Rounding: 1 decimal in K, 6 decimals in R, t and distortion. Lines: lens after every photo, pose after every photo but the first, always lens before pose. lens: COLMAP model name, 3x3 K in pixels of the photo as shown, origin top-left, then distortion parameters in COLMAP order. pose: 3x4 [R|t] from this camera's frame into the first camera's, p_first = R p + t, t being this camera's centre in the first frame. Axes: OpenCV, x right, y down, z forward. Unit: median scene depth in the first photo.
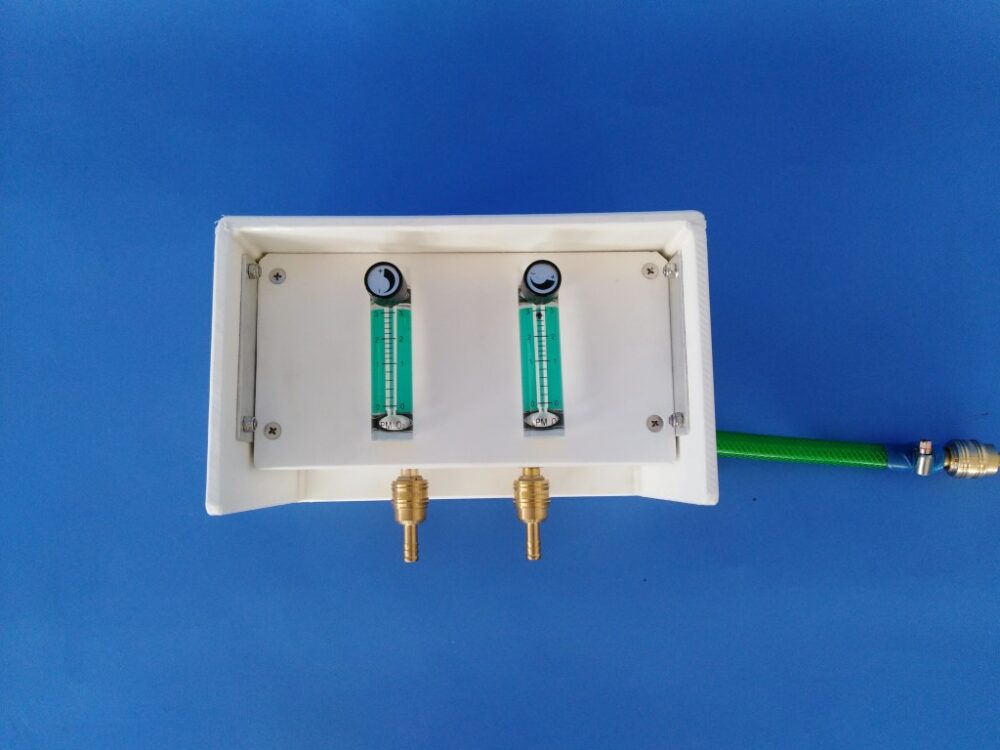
lens RADIAL K [[767.4, 0, 507.6], [0, 767.4, 366.0], [0, 0, 1]] dist [0.036359, -0.053619]
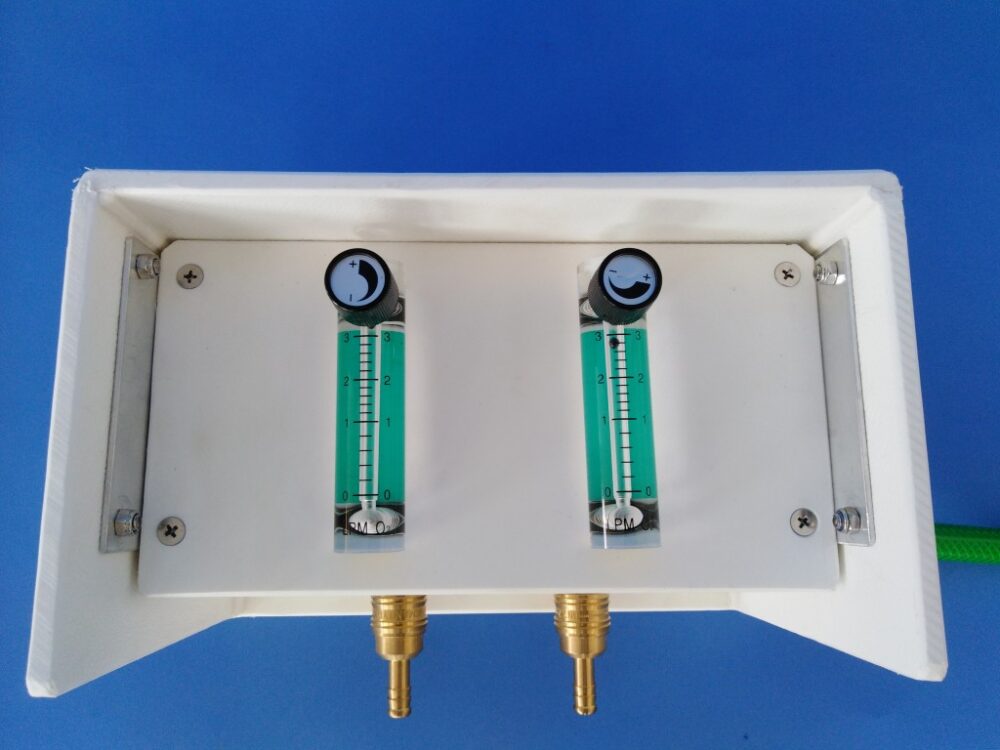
lens RADIAL K [[767.4, 0, 506.1], [0, 767.4, 365.4], [0, 0, 1]] dist [0.036359, -0.053619]
pose [[0.999953, 0.009160, 0.003230, -0.047532], [-0.009009, 0.998997, -0.043864, -0.021032], [-0.003629, 0.043833, 0.999032, 0.395897]]
